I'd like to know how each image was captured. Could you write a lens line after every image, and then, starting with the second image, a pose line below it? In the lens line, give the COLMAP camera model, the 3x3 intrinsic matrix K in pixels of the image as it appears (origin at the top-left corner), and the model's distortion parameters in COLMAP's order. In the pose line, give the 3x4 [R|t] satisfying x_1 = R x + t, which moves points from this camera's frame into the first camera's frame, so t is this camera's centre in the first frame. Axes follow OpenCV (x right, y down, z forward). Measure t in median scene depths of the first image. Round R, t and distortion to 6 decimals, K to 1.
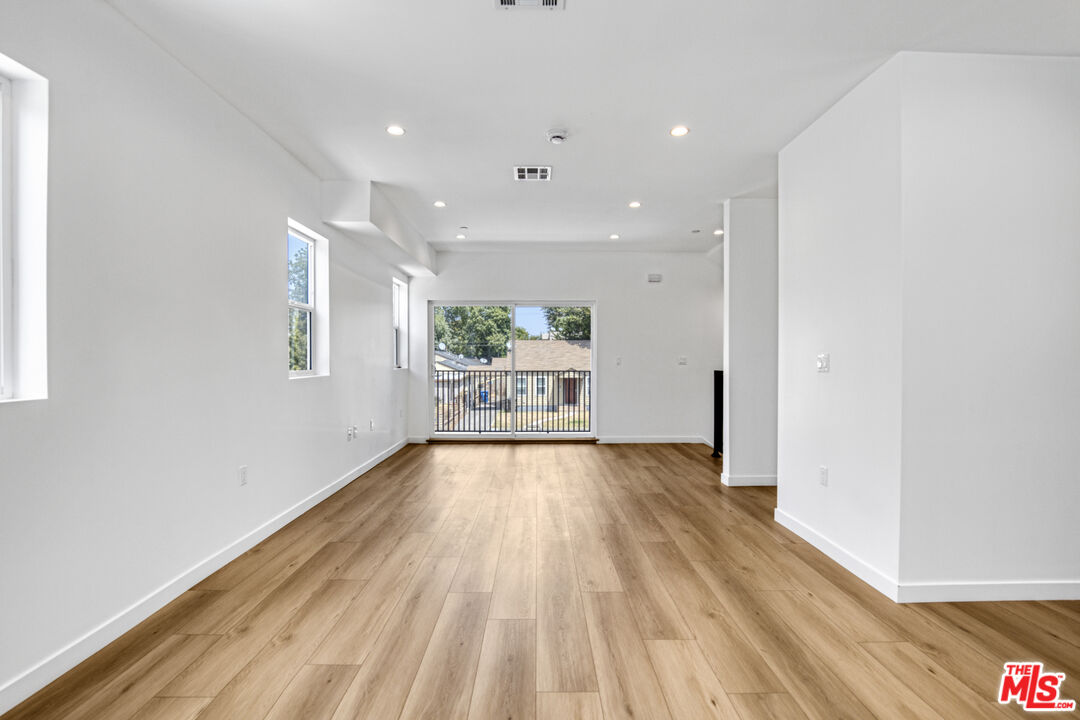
lens RADIAL K [[515.3, 0, 540.0], [0, 515.3, 360.0], [0, 0, 1]] dist [-0.023284, 0.000072]
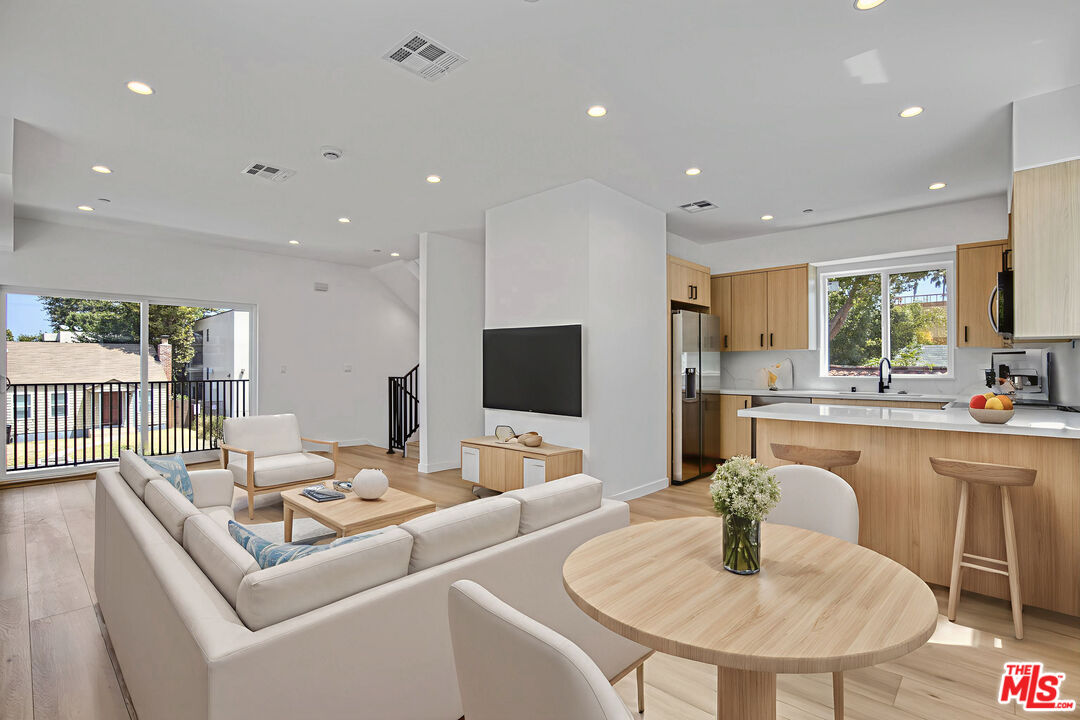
lens RADIAL K [[513.8, 0, 538.2], [0, 513.8, 365.6], [0, 0, 1]] dist [-0.002569, -0.000245]
pose [[0.686843, -0.003892, 0.726795, -0.063968], [0.006702, 0.999977, -0.000979, 0.000062], [-0.726775, 0.005543, 0.686853, -0.003020]]
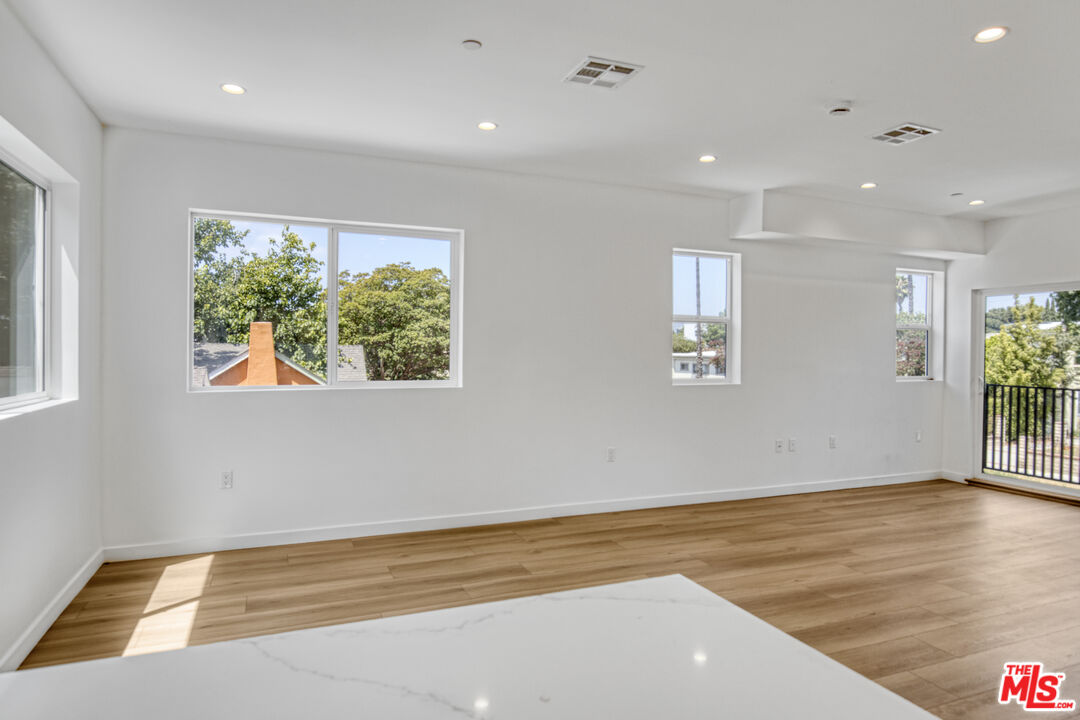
lens RADIAL K [[640.3, 0, 540.0], [0, 640.3, 360.0], [0, 0, 1]] dist [0.000187, 0.000332]
pose [[0.370008, 0.019368, -0.928827, 0.119618], [-0.015142, 0.999776, 0.014815, -0.005920], [0.928905, 0.008583, 0.370218, 0.026125]]
